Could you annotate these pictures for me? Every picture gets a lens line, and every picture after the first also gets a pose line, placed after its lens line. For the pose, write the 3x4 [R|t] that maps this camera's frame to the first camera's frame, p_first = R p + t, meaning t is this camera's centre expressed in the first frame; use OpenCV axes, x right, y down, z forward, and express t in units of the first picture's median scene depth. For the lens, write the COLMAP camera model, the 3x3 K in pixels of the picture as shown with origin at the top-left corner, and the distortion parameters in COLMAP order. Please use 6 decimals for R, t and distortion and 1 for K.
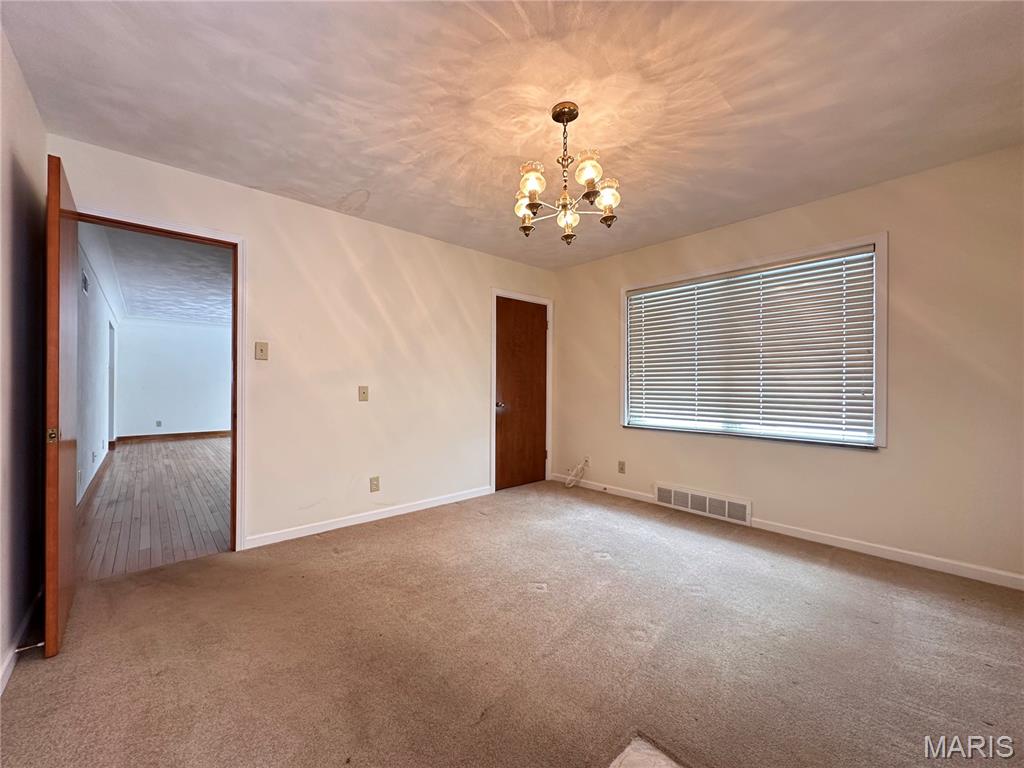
lens RADIAL K [[408.2, 0, 511.6], [0, 408.2, 388.1], [0, 0, 1]] dist [0.000538, -0.000016]
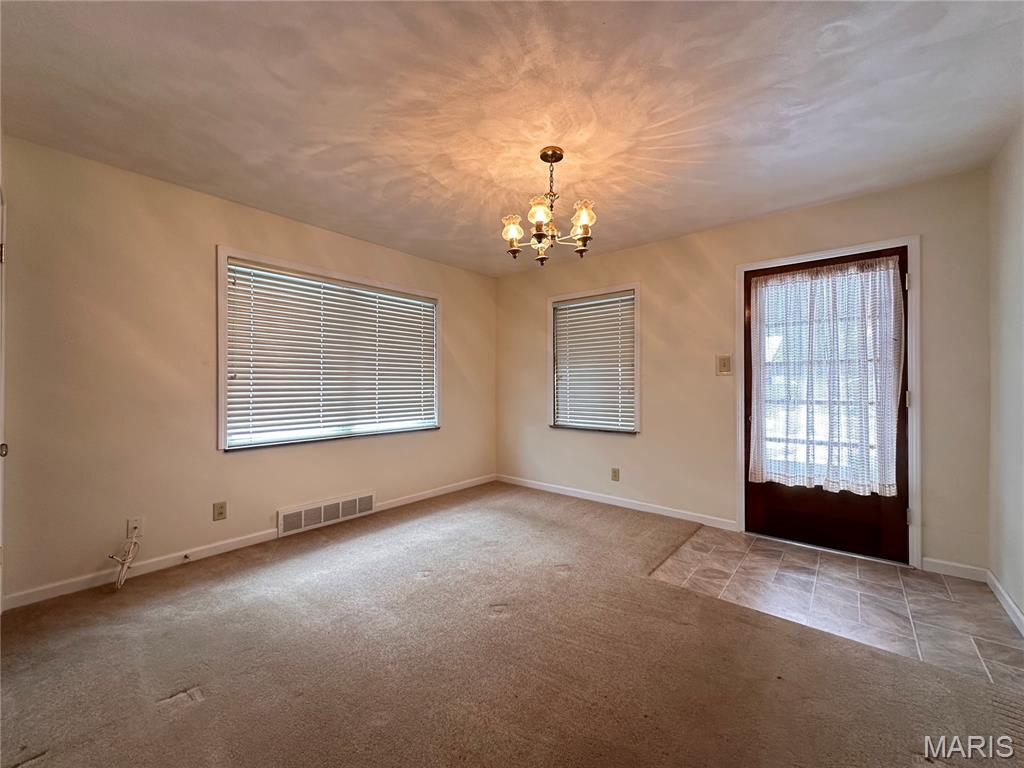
lens RADIAL K [[408.2, 0, 511.6], [0, 408.2, 388.1], [0, 0, 1]] dist [0.000538, -0.000016]
pose [[-0.154542, -0.004194, 0.987977, -0.579435], [0.010825, 0.999924, 0.005938, -0.012626], [-0.987927, 0.011613, -0.154485, 0.756211]]
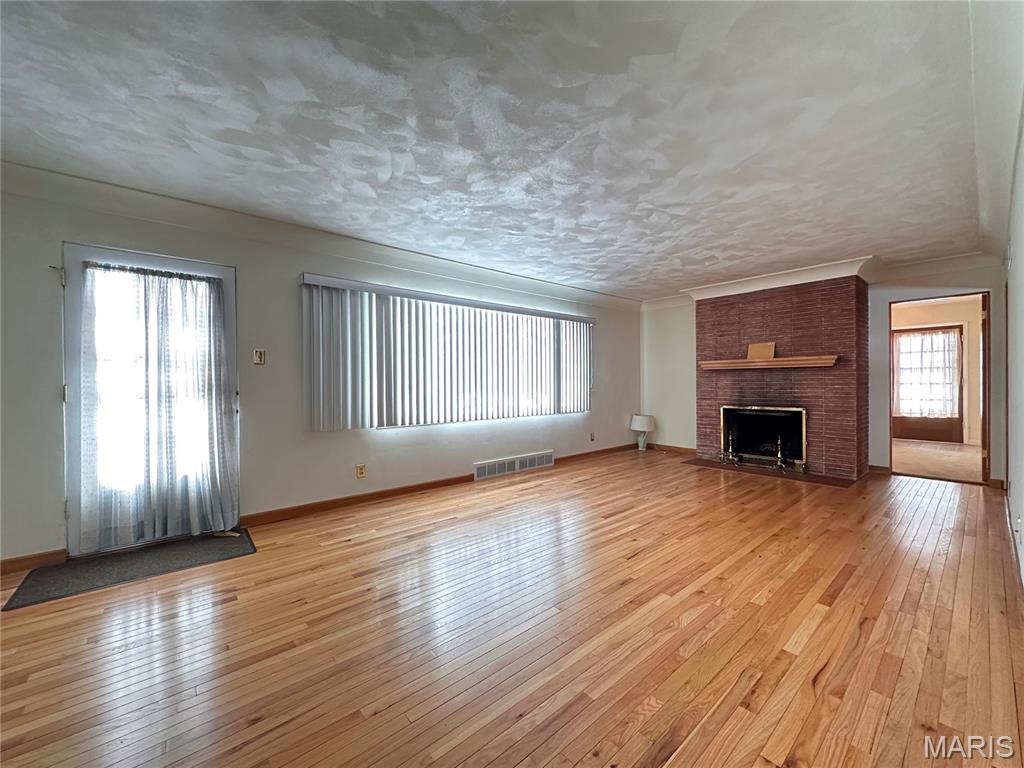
lens RADIAL K [[400.3, 0, 512.0], [0, 400.3, 384.0], [0, 0, 1]] dist [0.000489, 0.000045]
pose [[-0.056097, -0.006751, 0.998403, -0.716995], [0.012887, 0.999889, 0.007485, -0.012748], [-0.998342, 0.013286, -0.056004, 0.925050]]
